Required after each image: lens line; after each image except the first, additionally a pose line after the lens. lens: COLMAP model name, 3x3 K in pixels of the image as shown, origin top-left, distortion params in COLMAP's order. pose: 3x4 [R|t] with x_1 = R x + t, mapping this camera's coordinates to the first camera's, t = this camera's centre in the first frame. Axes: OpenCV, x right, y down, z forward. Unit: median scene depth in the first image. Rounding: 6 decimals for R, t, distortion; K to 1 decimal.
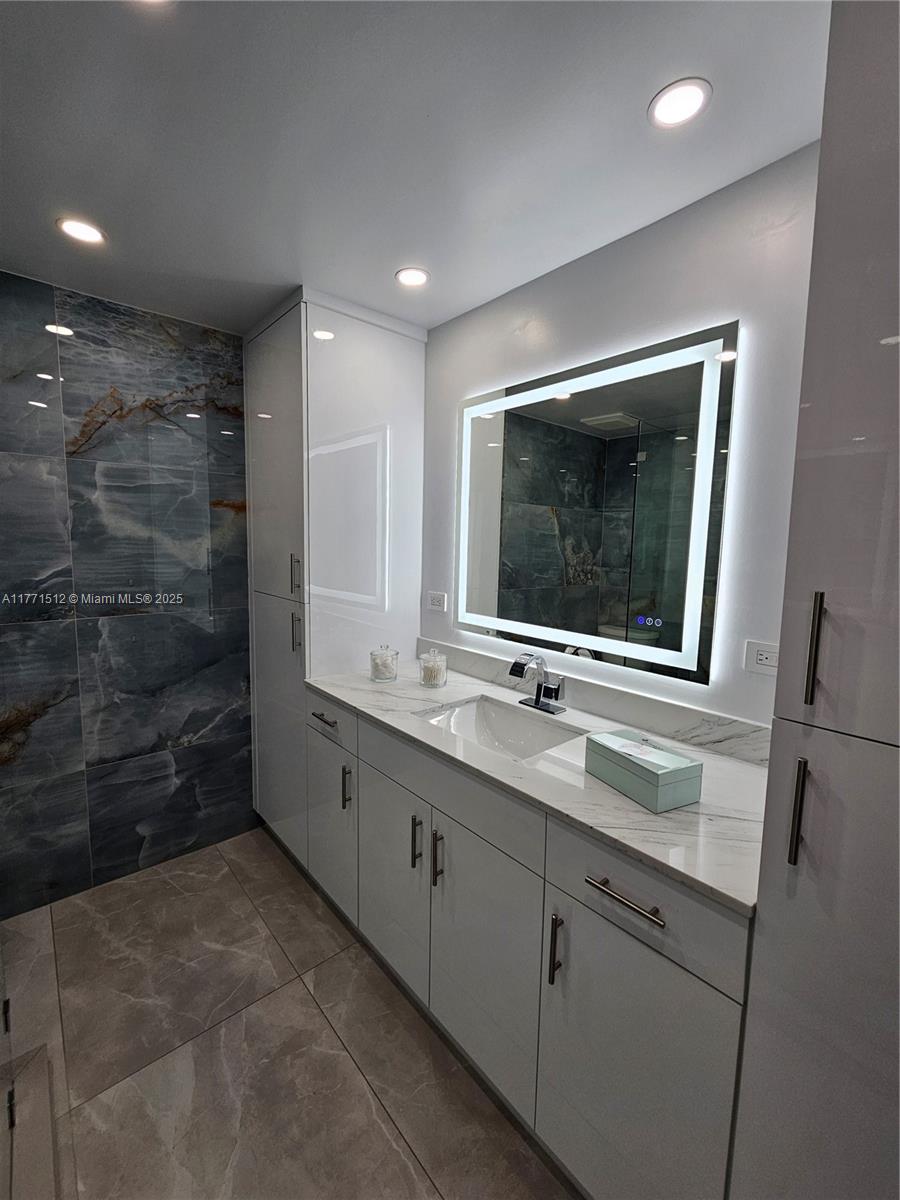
lens RADIAL K [[494.3, 0, 444.0], [0, 494.3, 595.5], [0, 0, 1]] dist [-0.000131, 0.000102]
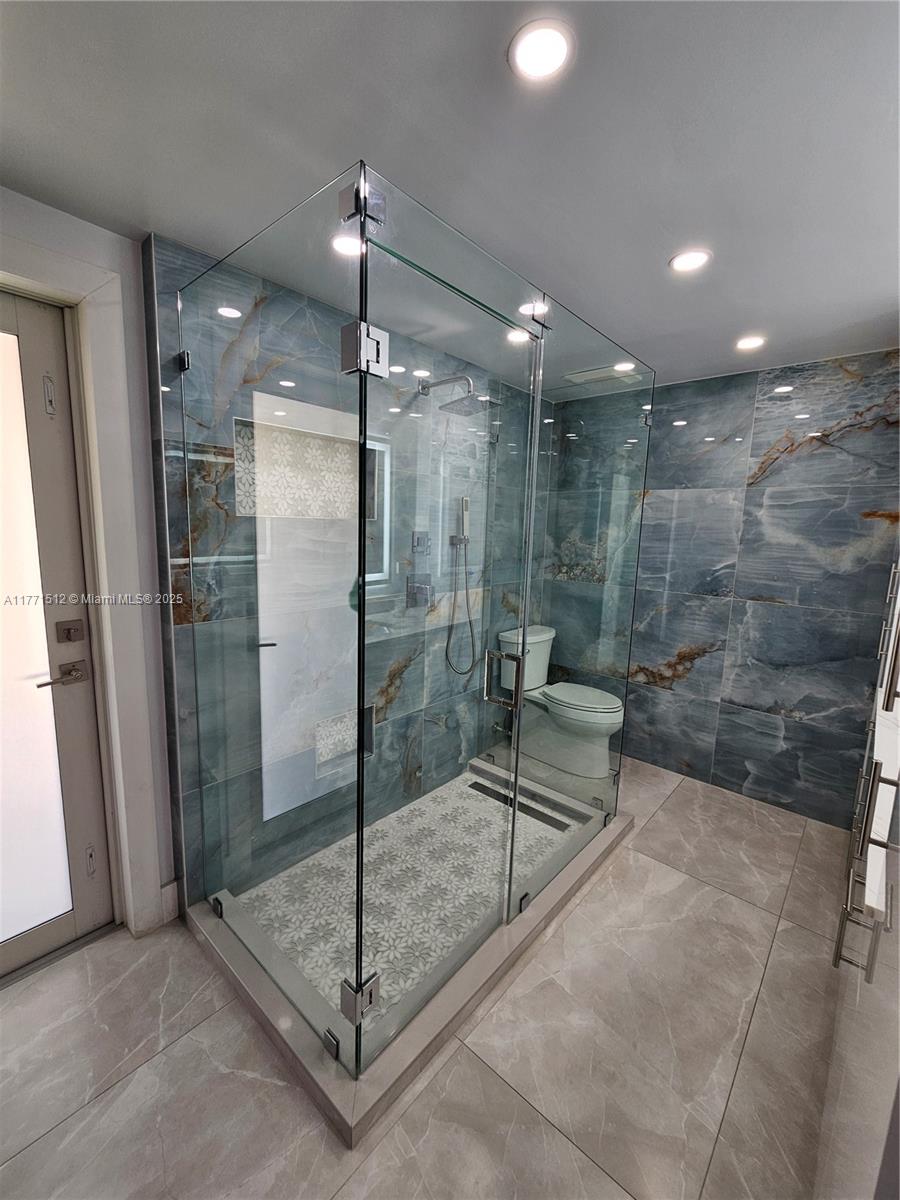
lens RADIAL K [[494.3, 0, 444.0], [0, 494.3, 595.5], [0, 0, 1]] dist [-0.000131, 0.000102]
pose [[0.135866, 0.131666, -0.981939, 0.534345], [-0.135522, 0.984283, 0.113229, -0.010594], [0.981414, 0.117691, 0.151574, -0.048622]]
